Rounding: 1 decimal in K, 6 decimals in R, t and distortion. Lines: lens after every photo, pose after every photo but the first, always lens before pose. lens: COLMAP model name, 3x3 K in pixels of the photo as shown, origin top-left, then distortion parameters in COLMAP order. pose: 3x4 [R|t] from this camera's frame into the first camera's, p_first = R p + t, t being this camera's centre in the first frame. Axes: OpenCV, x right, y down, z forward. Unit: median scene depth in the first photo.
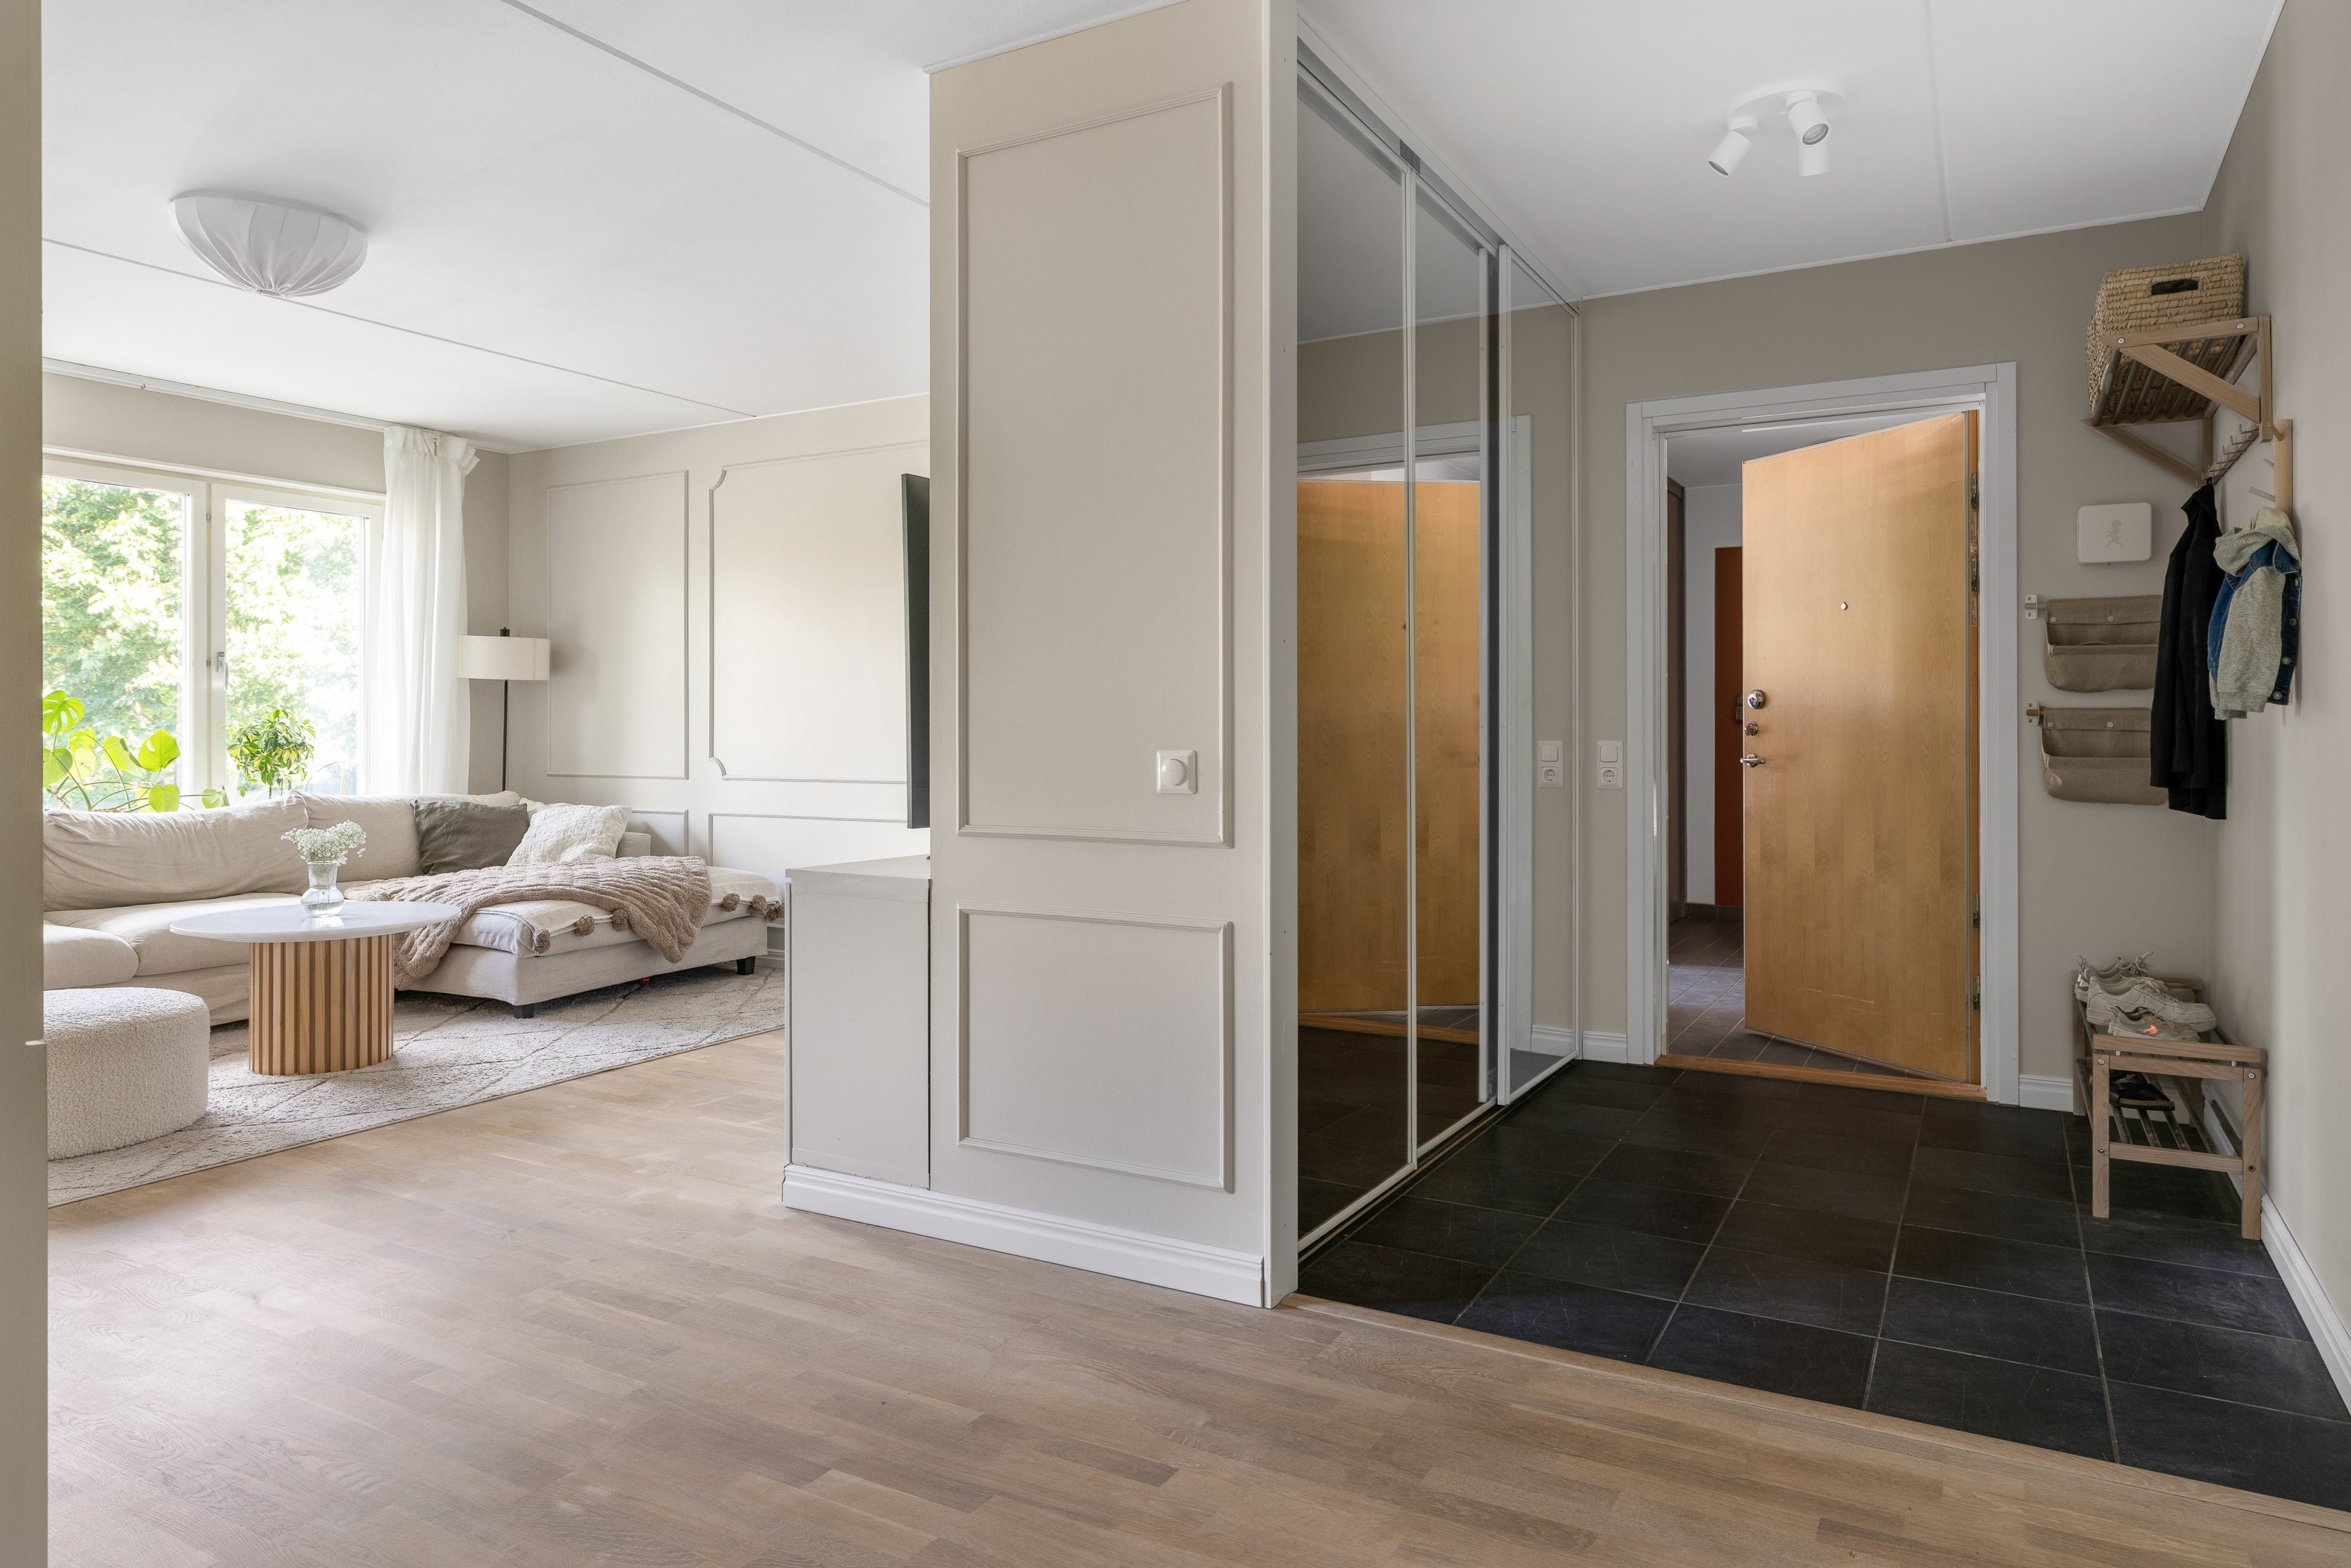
lens RADIAL K [[1475.6, 0, 1237.6], [0, 1475.6, 720.9], [0, 0, 1]] dist [-0.007386, -0.001042]
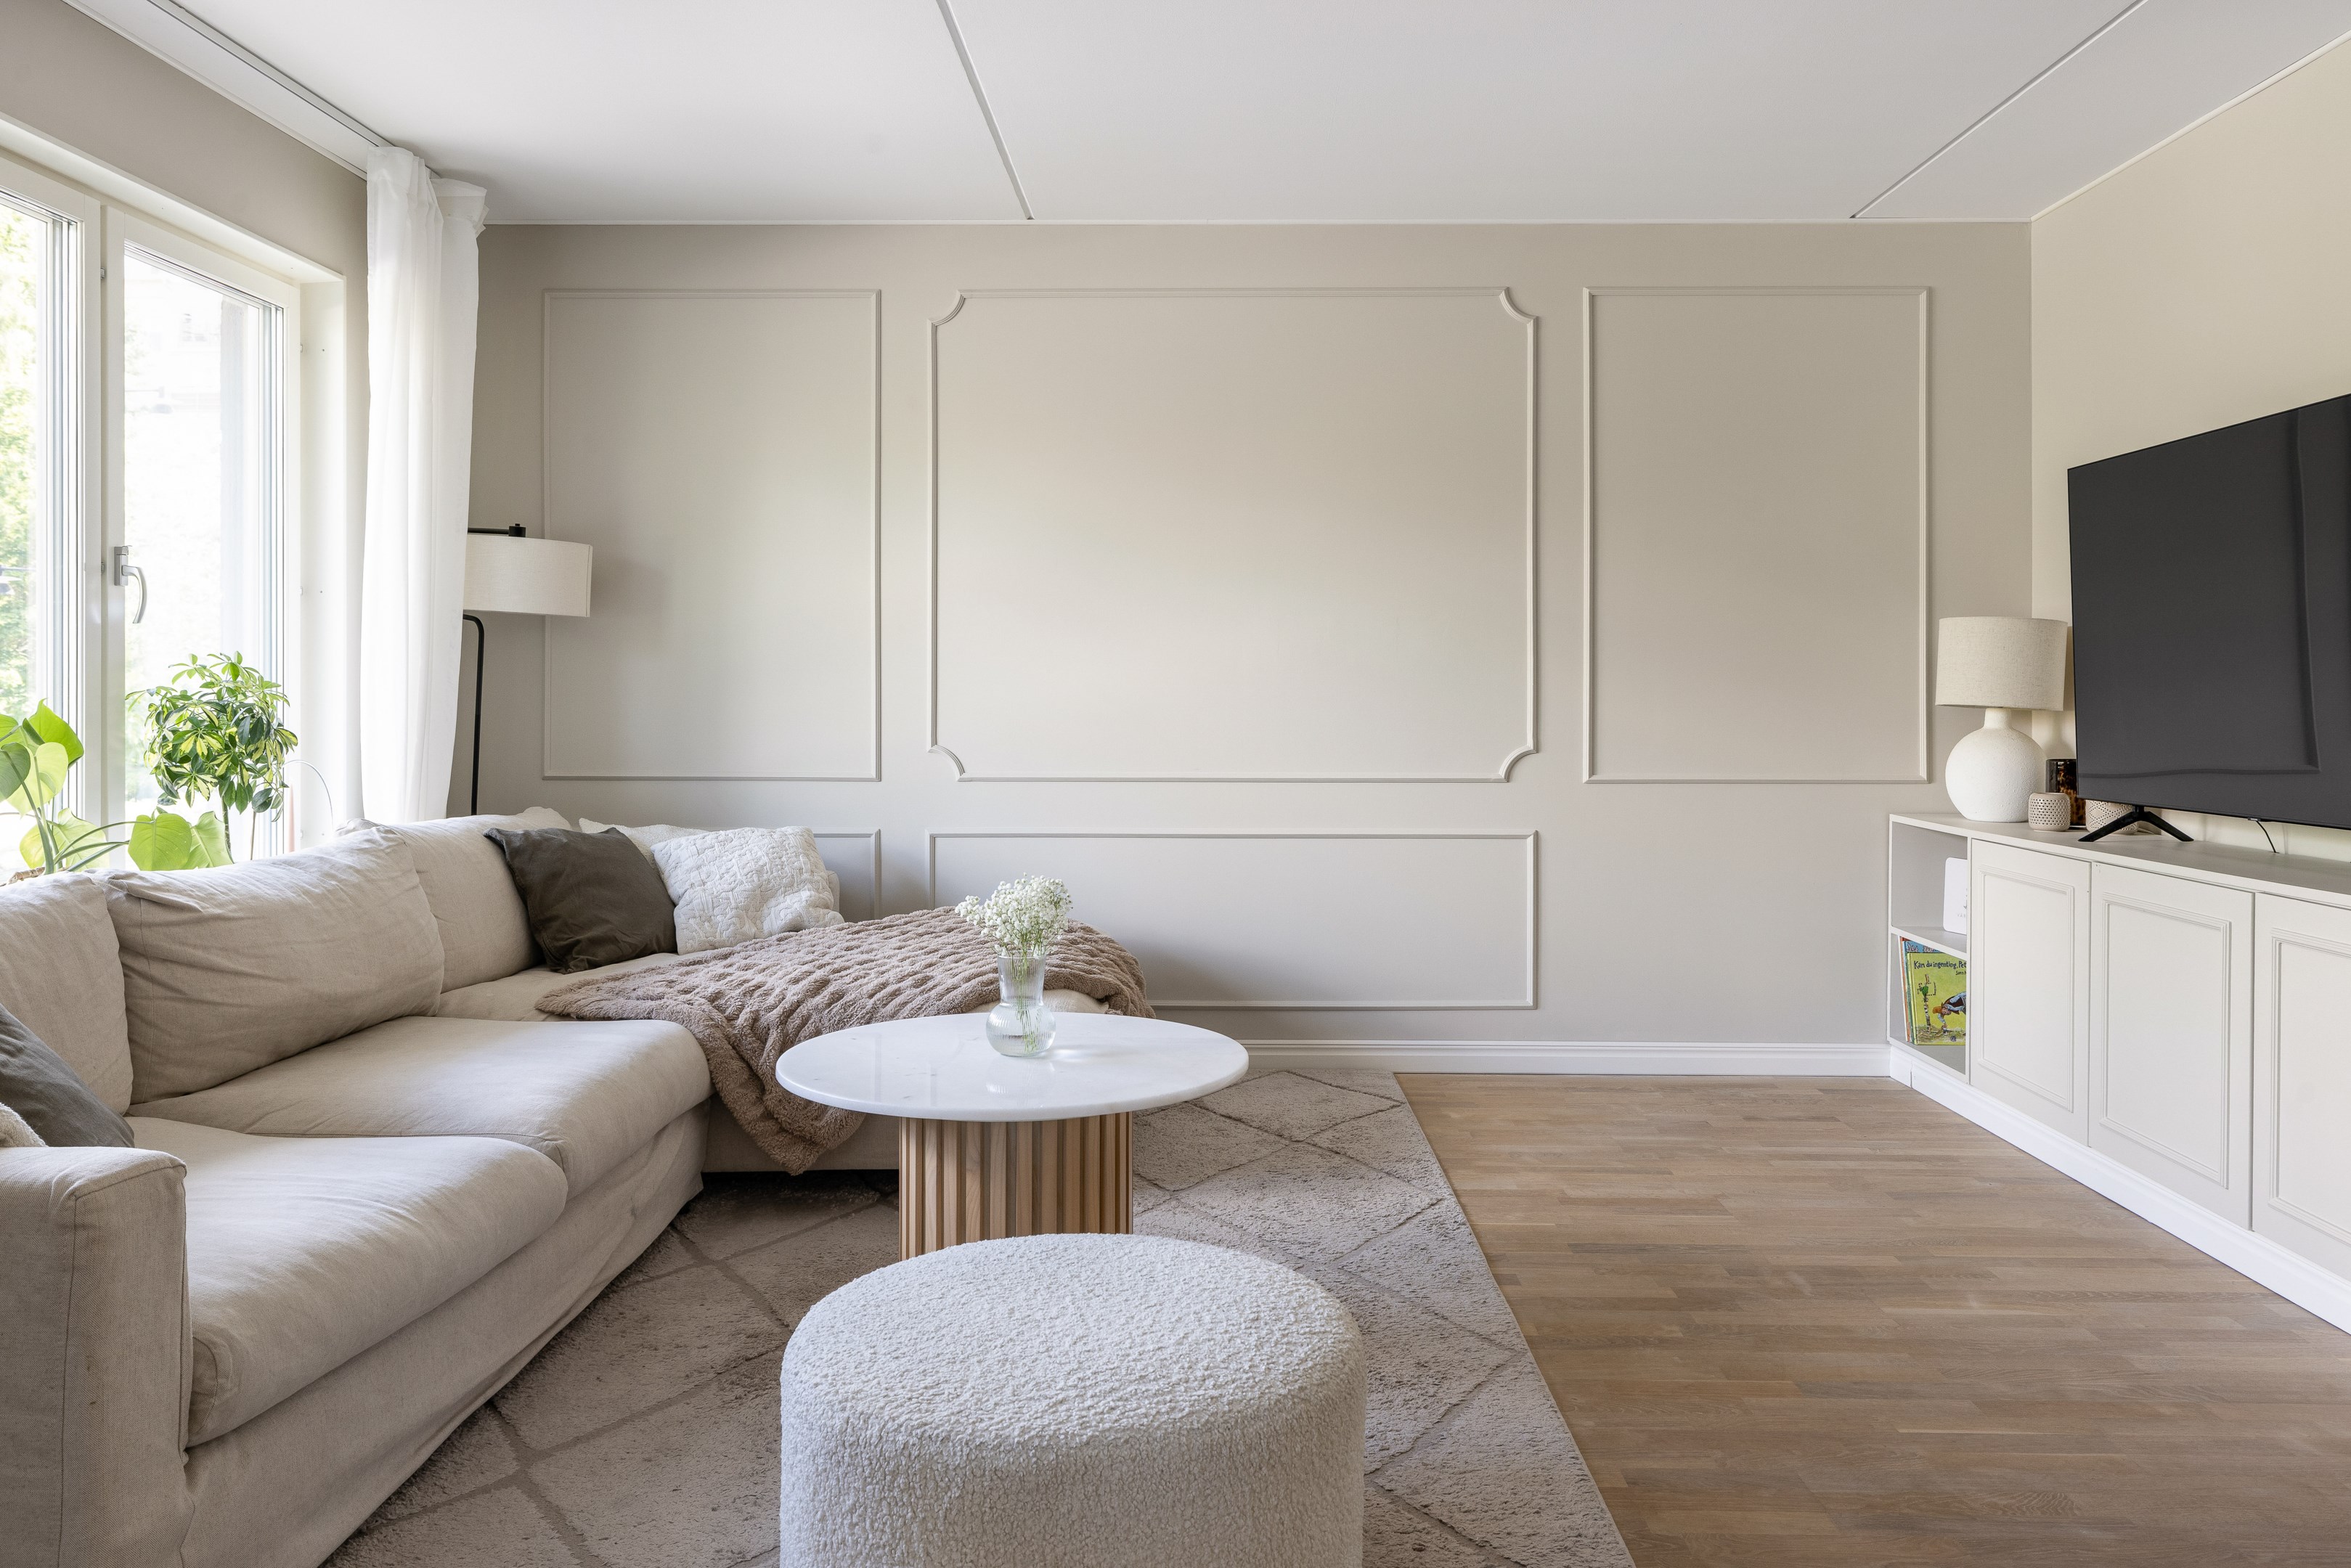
lens RADIAL K [[1708.5, 0, 1236.8], [0, 1708.5, 705.9], [0, 0, 1]] dist [-0.002248, 0.001989]
pose [[0.882559, 0.002051, 0.470197, -0.942256], [-0.008273, 0.999903, 0.011167, -0.002991], [-0.470129, -0.013745, 0.882491, 0.460816]]
